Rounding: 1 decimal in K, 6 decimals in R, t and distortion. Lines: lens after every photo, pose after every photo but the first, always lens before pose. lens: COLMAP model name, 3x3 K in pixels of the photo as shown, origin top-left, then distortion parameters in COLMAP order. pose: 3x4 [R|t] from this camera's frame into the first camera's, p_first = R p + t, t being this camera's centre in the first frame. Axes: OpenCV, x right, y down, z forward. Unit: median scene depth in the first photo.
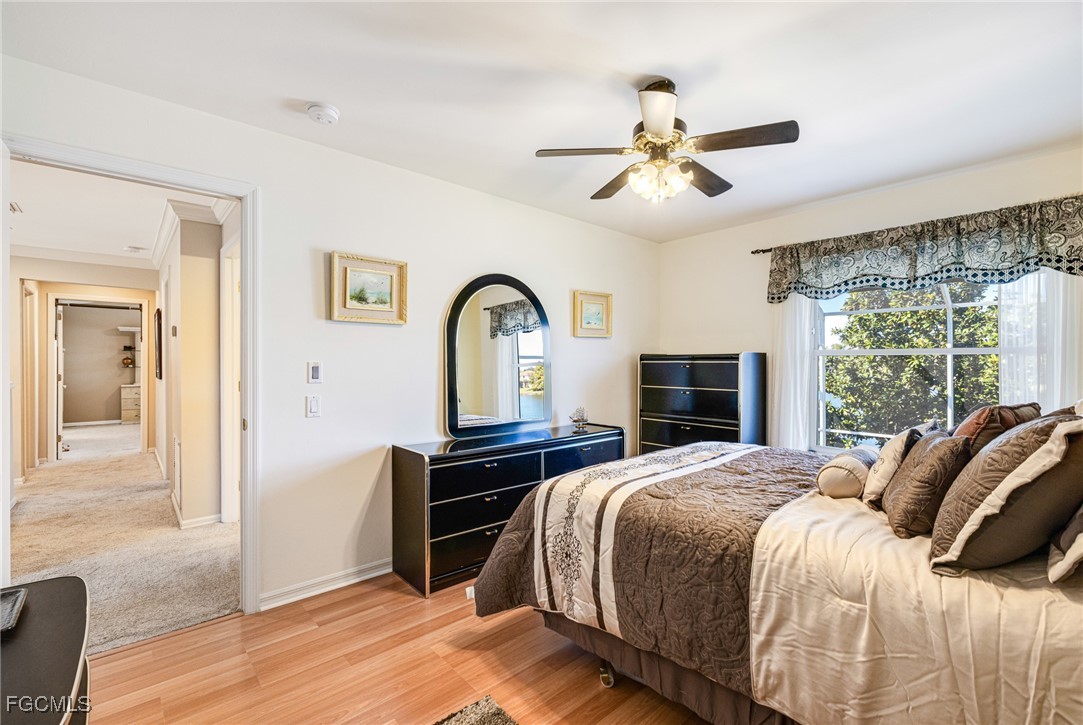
lens RADIAL K [[479.3, 0, 544.0], [0, 479.3, 362.9], [0, 0, 1]] dist [0.000053, 0.000624]
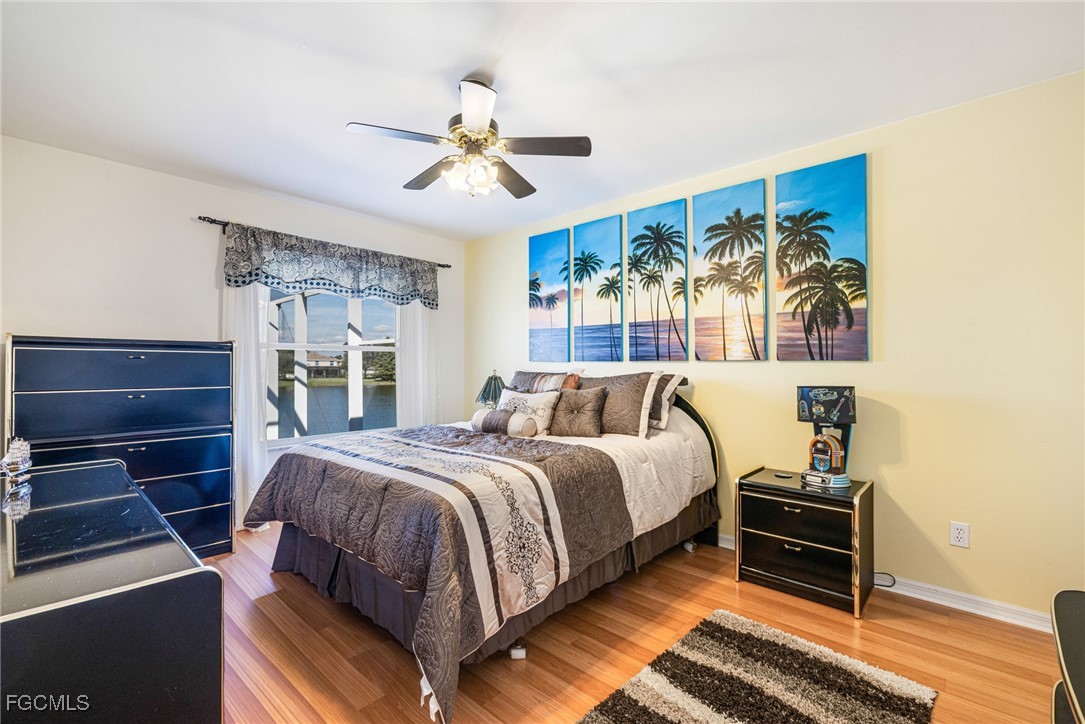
lens RADIAL K [[480.2, 0, 547.1], [0, 480.2, 364.0], [0, 0, 1]] dist [0.000053, 0.000624]
pose [[-0.137389, -0.011035, 0.990456, -0.536281], [-0.008133, 0.999917, 0.010012, 0.004139], [-0.990484, -0.006680, -0.137467, 0.627449]]
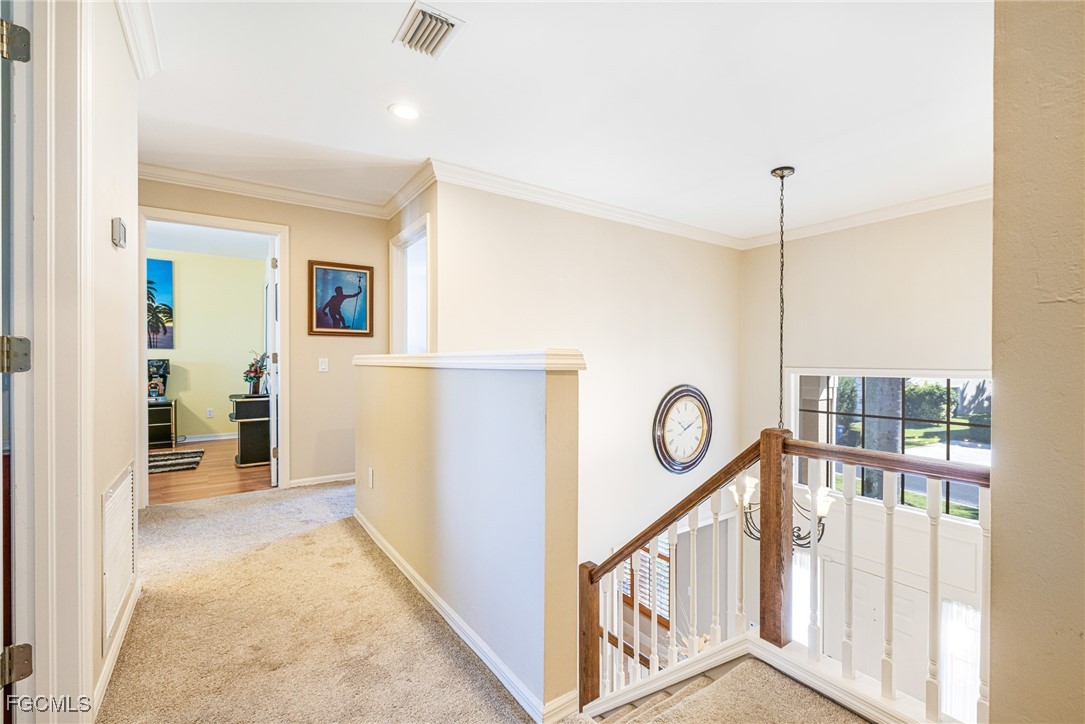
lens RADIAL K [[480.2, 0, 545.3], [0, 480.2, 359.6], [0, 0, 1]] dist [0.000053, 0.000624]
pose [[-0.993917, -0.013080, 0.109357, -1.124542], [-0.012402, 0.999899, 0.006875, 0.010438], [-0.109436, 0.005477, -0.993979, 1.300893]]
